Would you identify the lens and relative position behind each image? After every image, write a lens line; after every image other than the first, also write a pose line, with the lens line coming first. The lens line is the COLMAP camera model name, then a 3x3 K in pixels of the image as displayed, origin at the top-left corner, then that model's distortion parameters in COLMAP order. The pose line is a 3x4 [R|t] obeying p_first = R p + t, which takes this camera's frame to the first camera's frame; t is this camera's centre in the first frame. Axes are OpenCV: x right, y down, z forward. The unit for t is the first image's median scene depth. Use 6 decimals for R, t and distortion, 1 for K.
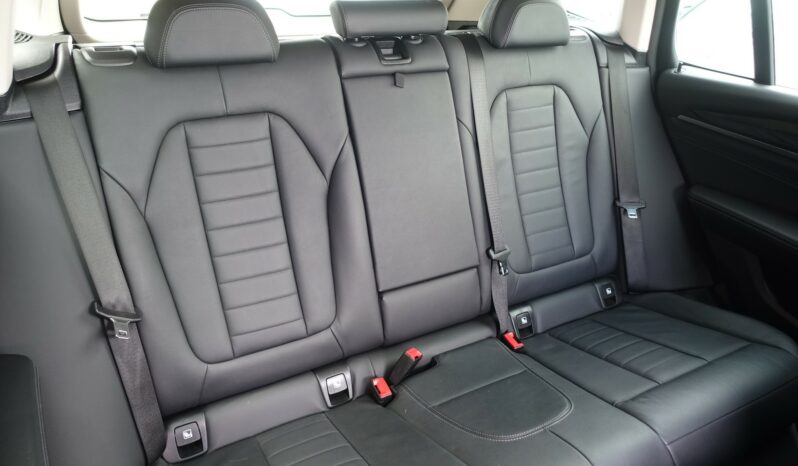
lens RADIAL K [[554.0, 0, 399.4], [0, 554.0, 234.8], [0, 0, 1]] dist [-0.007738, 0.005038]
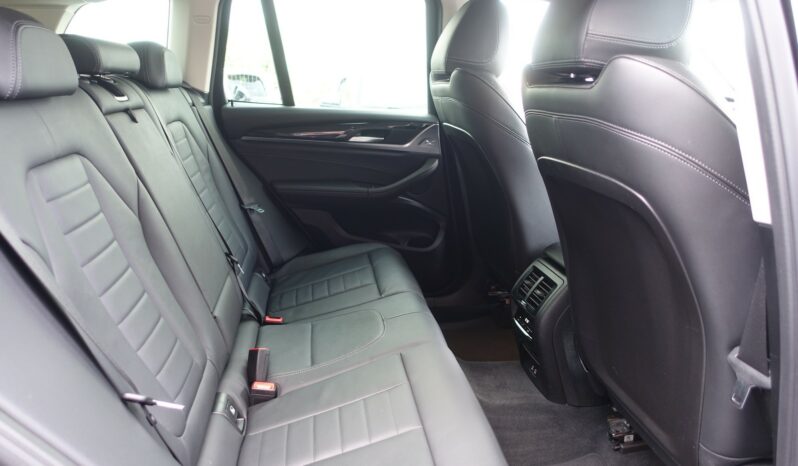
lens RADIAL K [[554.0, 0, 399.0], [0, 554.0, 232.0], [0, 0, 1]] dist [-0.007738, 0.005038]
pose [[0.347715, -0.259146, 0.901076, -0.658517], [0.388201, 0.914592, 0.113231, -0.009608], [-0.853460, 0.310426, 0.418619, 0.190885]]
